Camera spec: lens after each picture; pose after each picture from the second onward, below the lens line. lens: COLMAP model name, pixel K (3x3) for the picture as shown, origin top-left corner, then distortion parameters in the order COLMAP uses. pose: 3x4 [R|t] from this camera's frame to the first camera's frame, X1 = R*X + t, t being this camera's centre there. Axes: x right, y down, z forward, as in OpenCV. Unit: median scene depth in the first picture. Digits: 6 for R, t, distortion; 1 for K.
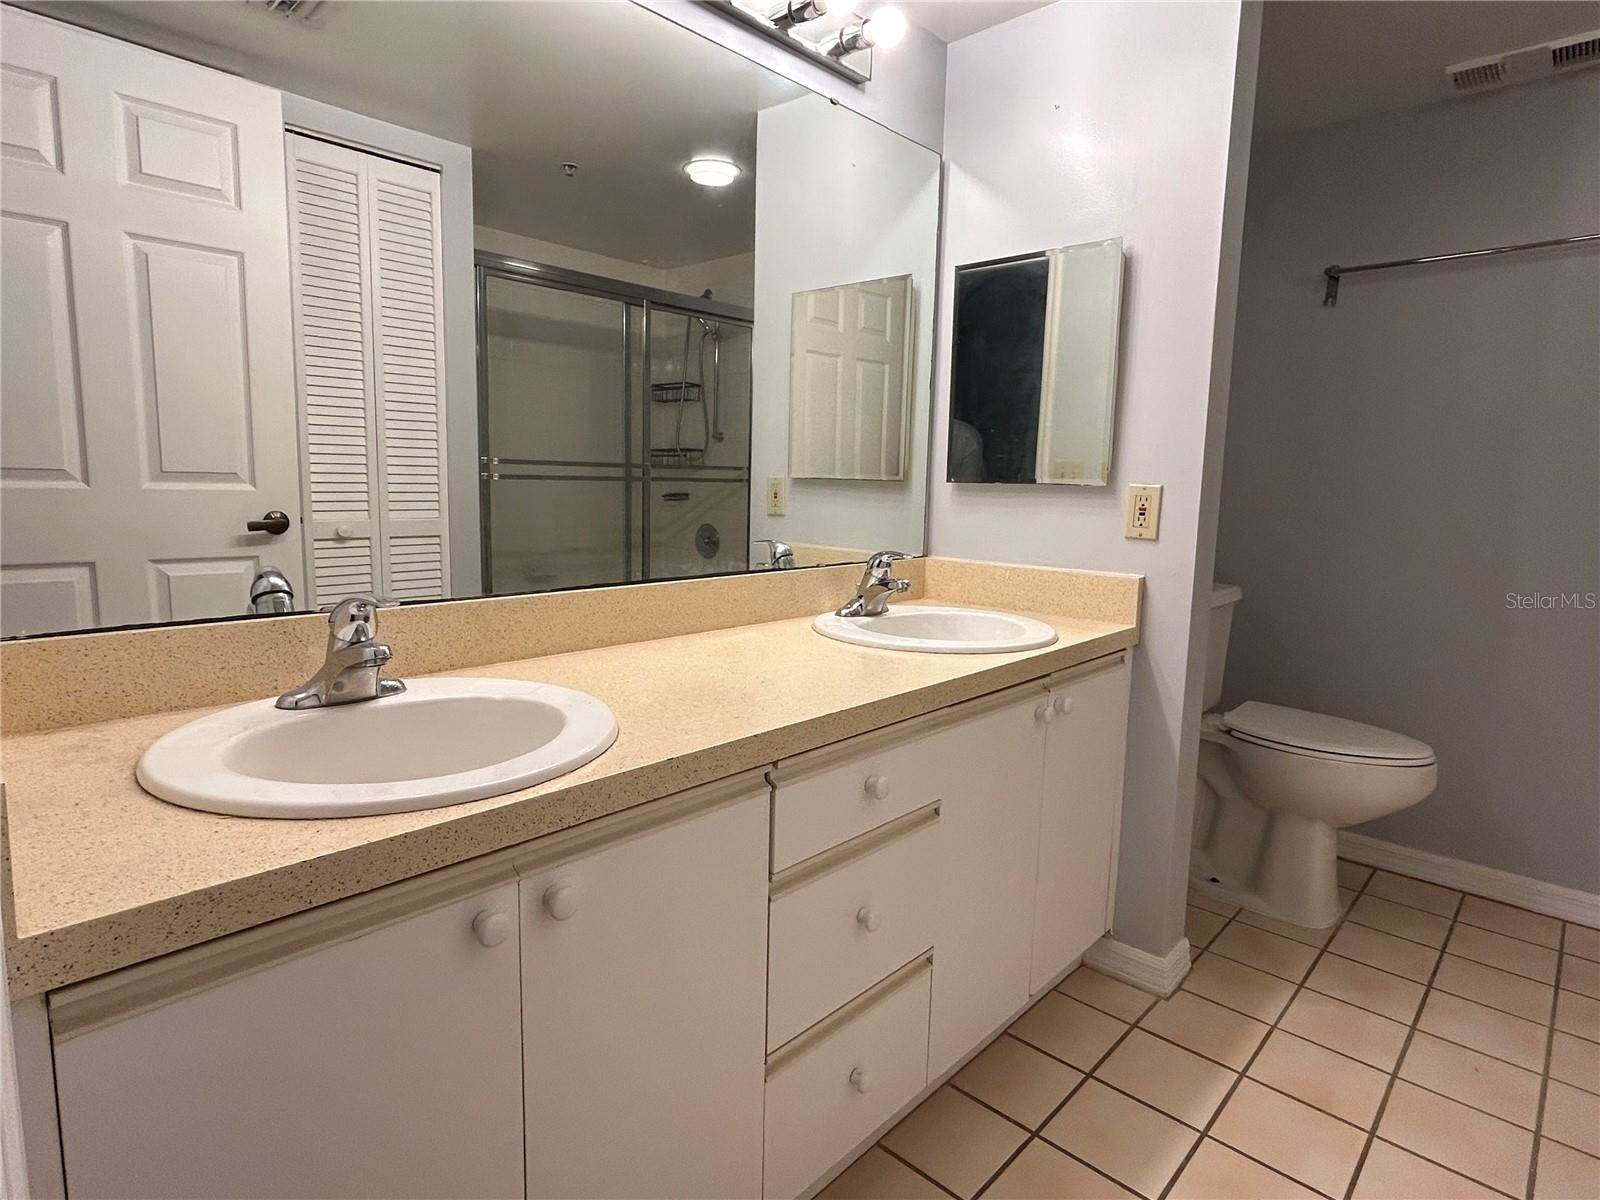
lens RADIAL K [[870.8, 0, 794.1], [0, 870.8, 594.7], [0, 0, 1]] dist [-0.007889, 0.006728]
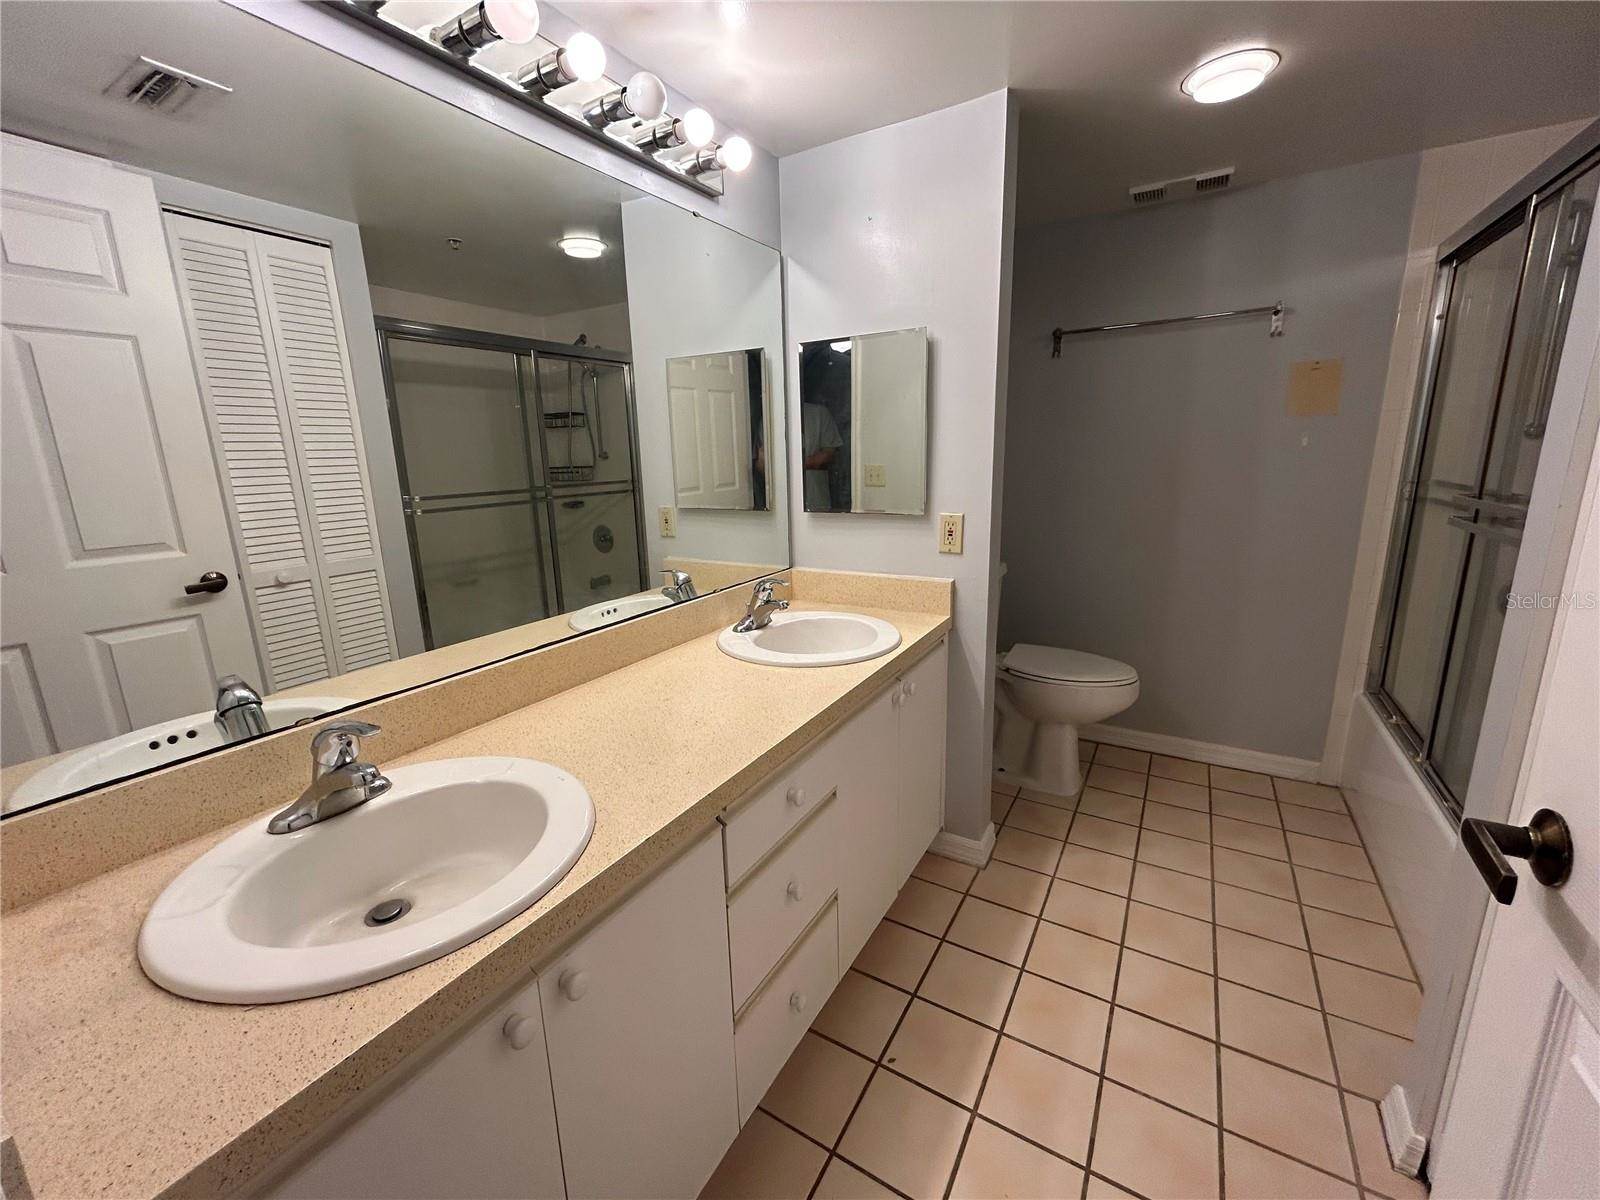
lens RADIAL K [[647.2, 0, 798.7], [0, 647.2, 599.7], [0, 0, 1]] dist [0.000166, 0.000789]
pose [[0.975896, -0.095963, 0.196003, -0.037134], [0.077799, 0.992104, 0.098374, -0.099438], [-0.203895, -0.080754, 0.975656, 0.043720]]
